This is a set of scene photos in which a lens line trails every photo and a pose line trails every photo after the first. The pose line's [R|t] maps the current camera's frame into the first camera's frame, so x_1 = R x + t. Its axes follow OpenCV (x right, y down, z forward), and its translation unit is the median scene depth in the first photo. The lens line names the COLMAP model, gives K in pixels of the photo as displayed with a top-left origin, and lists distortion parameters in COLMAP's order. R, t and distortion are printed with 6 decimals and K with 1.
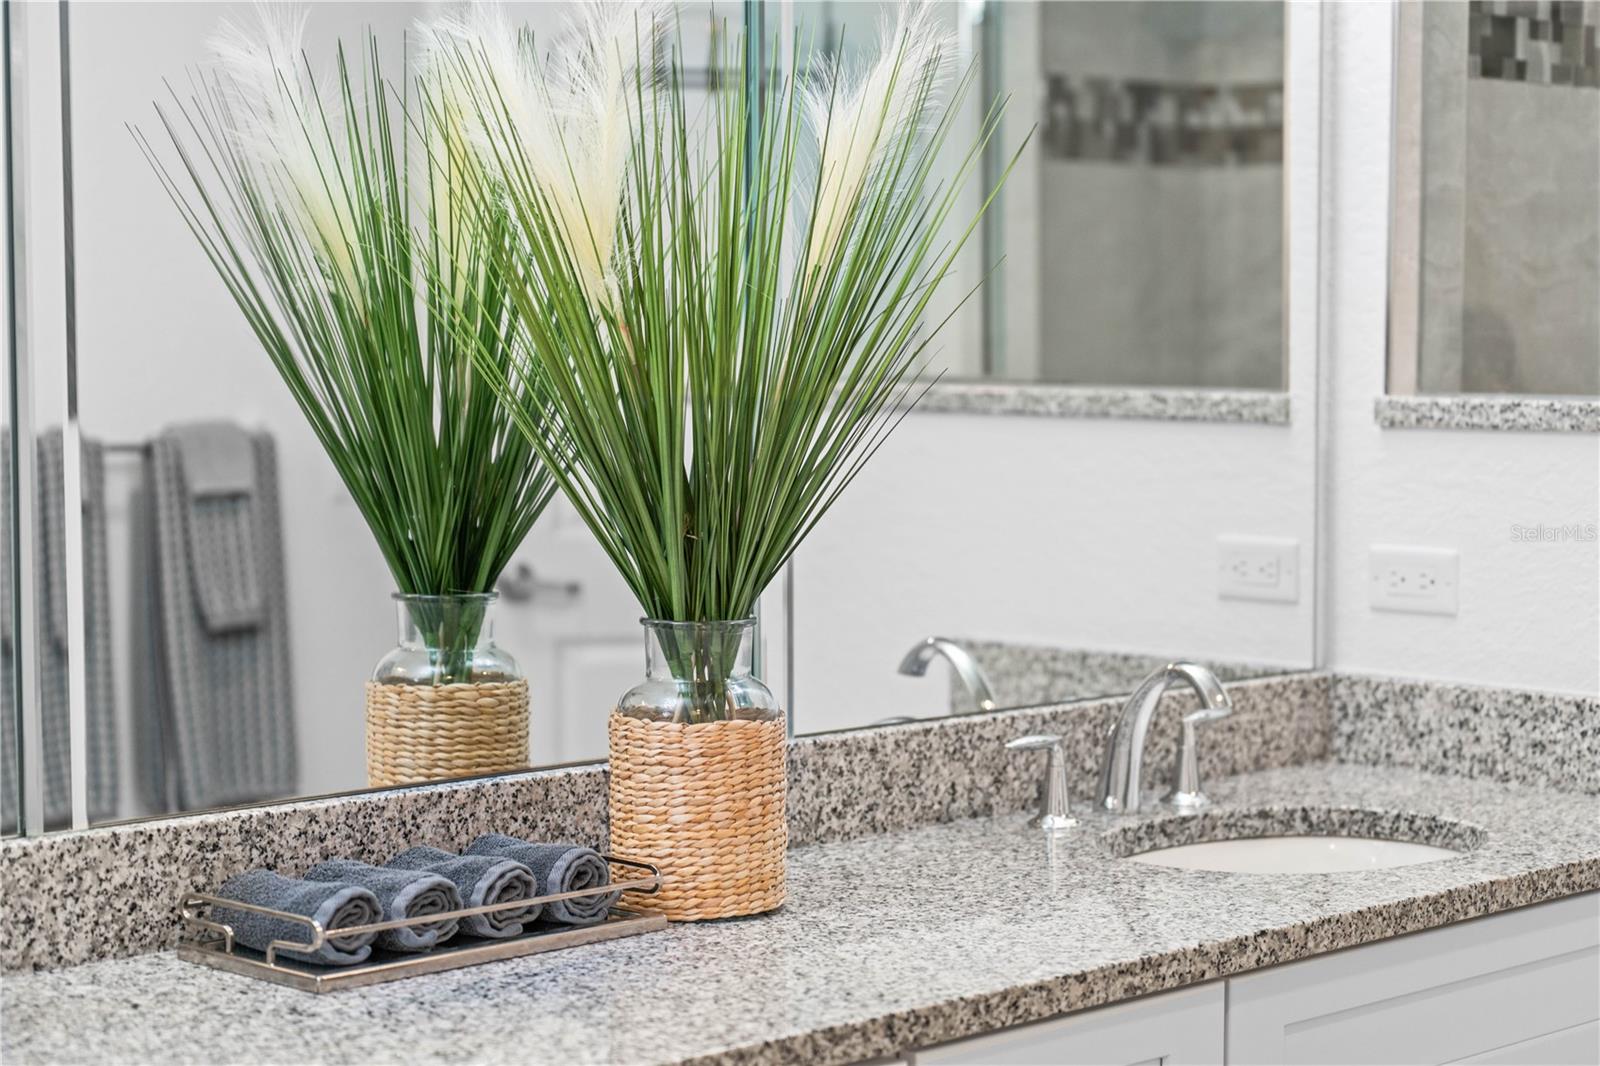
lens RADIAL K [[3185.3, 0, 802.6], [0, 3185.3, 535.5], [0, 0, 1]] dist [-0.000865, 0.000000]
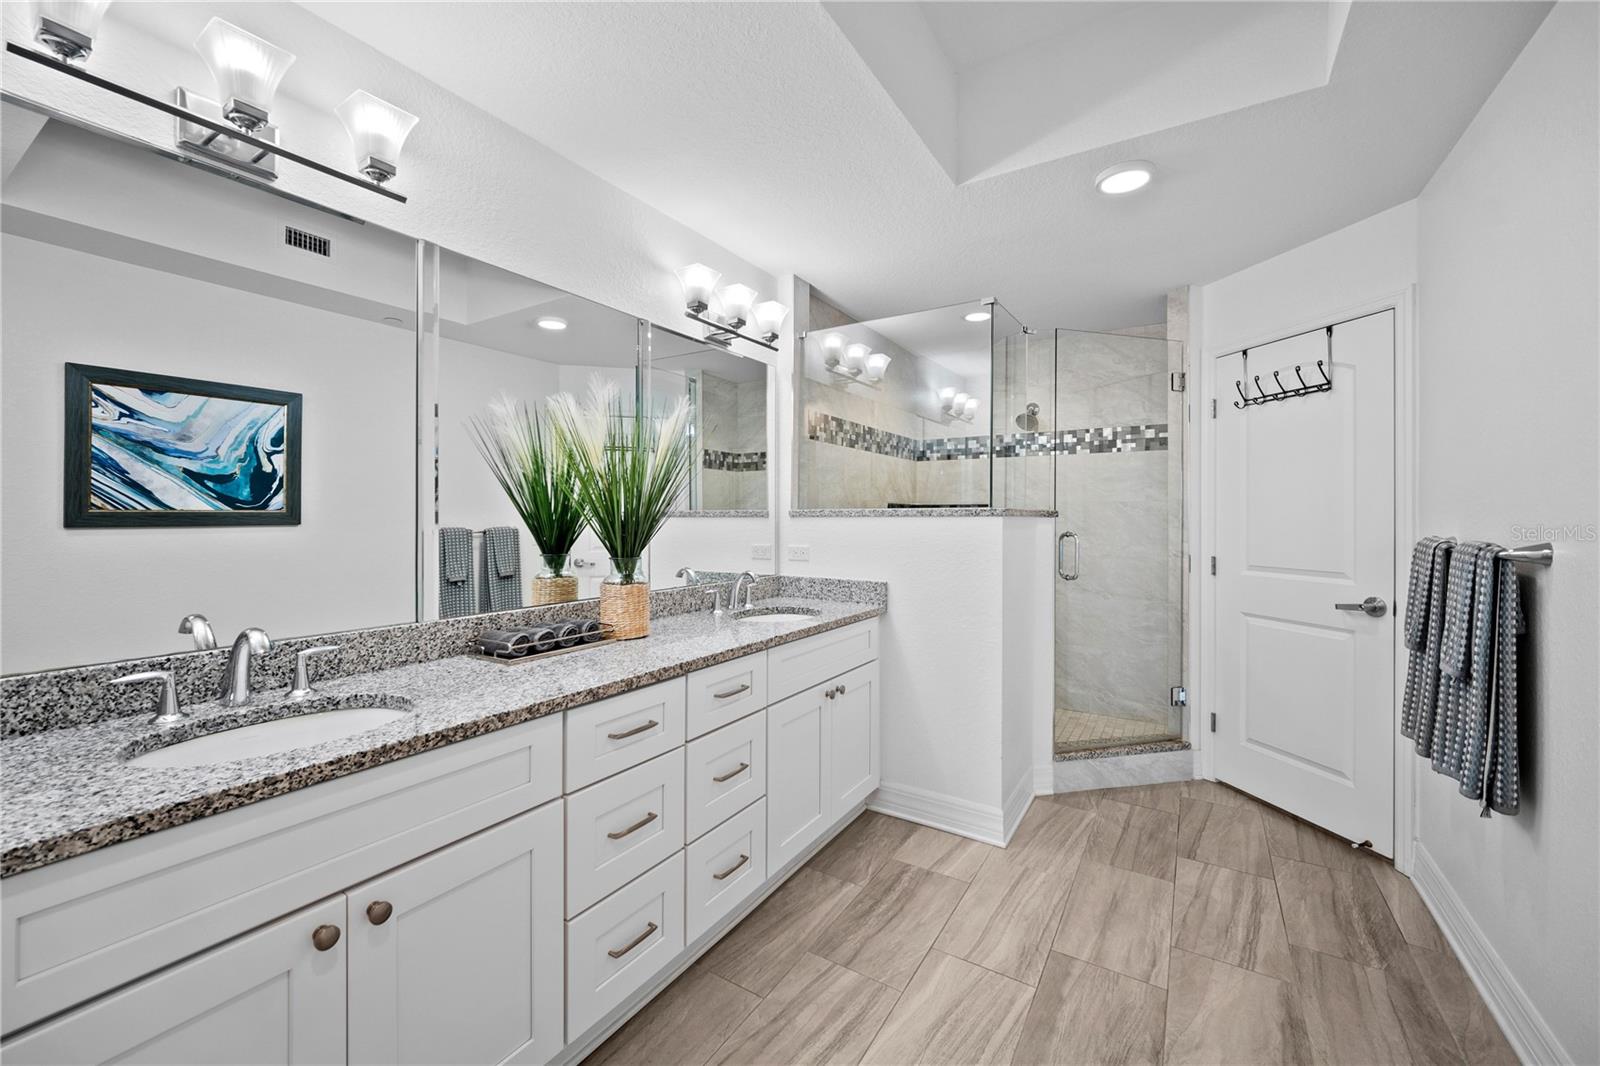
lens RADIAL K [[647.6, 0, 797.5], [0, 647.6, 509.7], [0, 0, 1]] dist [0.001698, 0.000838]
pose [[0.973310, 0.003242, 0.229472, -0.010057], [0.014921, 0.996891, -0.077373, 0.029917], [-0.229009, 0.078732, 0.970235, 0.202380]]
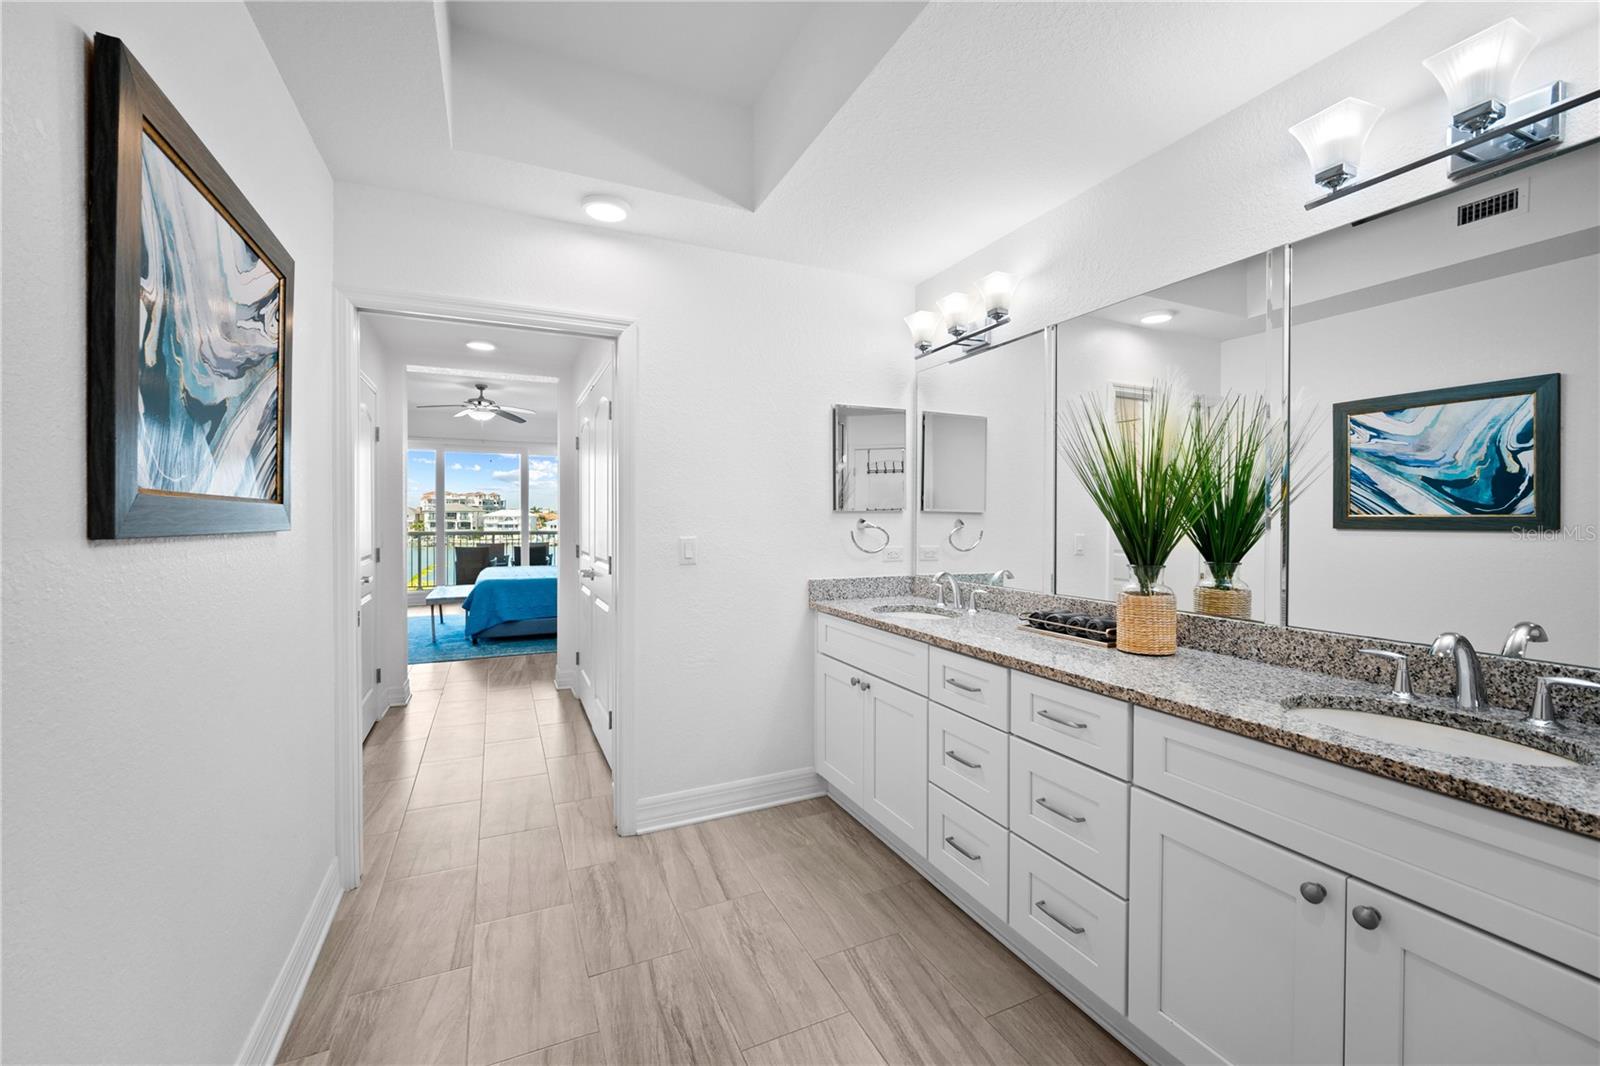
lens RADIAL K [[647.6, 0, 807.2], [0, 647.6, 527.9], [0, 0, 1]] dist [0.001698, 0.000838]
pose [[-0.318373, 0.012994, -0.947877, 0.689066], [-0.070599, 0.996804, 0.037377, -0.013006], [0.945333, 0.078819, -0.316438, 0.821644]]
